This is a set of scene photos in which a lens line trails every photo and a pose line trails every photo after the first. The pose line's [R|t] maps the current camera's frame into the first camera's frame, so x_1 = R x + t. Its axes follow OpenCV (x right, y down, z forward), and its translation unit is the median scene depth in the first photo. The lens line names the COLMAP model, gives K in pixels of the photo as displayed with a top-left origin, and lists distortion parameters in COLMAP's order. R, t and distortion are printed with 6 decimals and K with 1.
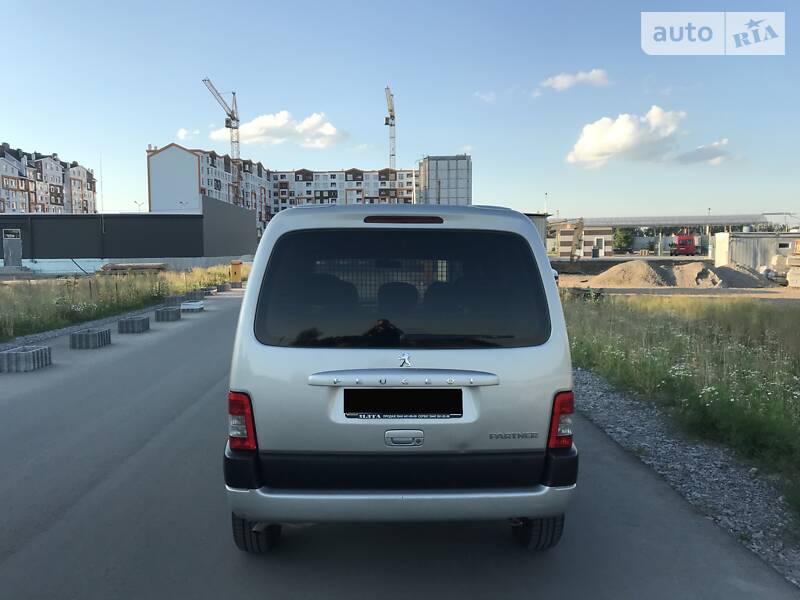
lens RADIAL K [[657.0, 0, 400.0], [0, 657.0, 300.0], [0, 0, 1]] dist [0.030582, -0.017766]
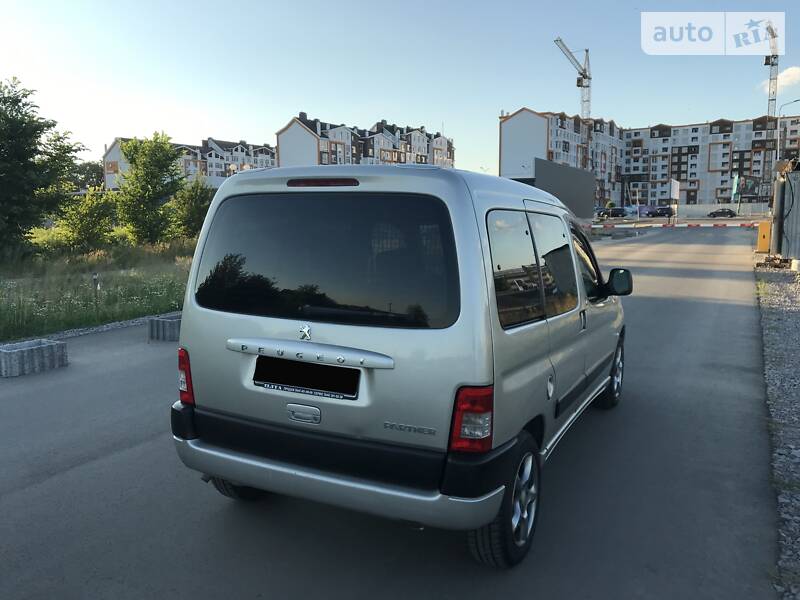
lens RADIAL K [[657.0, 0, 400.0], [0, 657.0, 300.0], [0, 0, 1]] dist [0.030582, -0.017766]
pose [[0.871315, 0.062005, -0.486792, 0.575345], [-0.034584, 0.997278, 0.065126, -0.021408], [0.489505, -0.039910, 0.871087, 0.237641]]
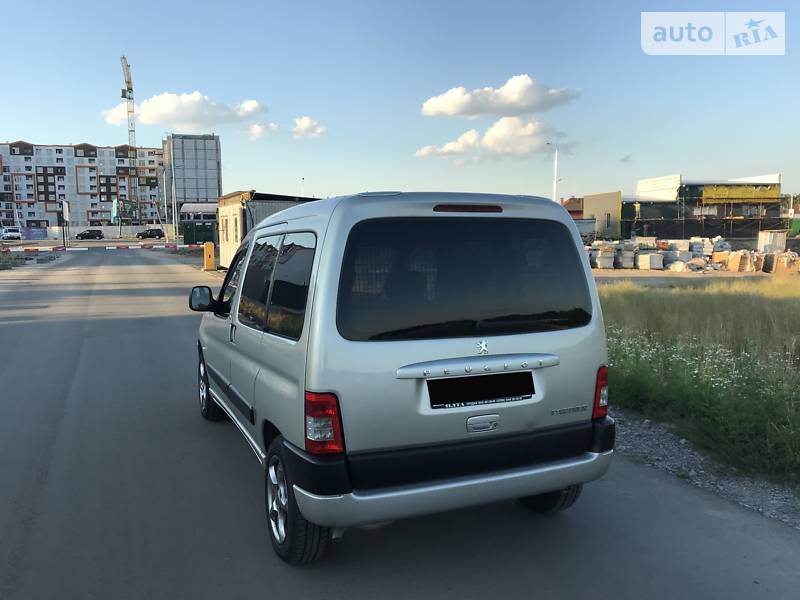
lens RADIAL K [[657.1, 0, 400.0], [0, 657.1, 300.0], [0, 0, 1]] dist [0.011383, 0.002155]
pose [[0.932027, -0.038896, 0.360295, -0.467219], [0.030011, 0.999093, 0.030224, -0.015945], [-0.361144, -0.017357, 0.932349, 0.096238]]
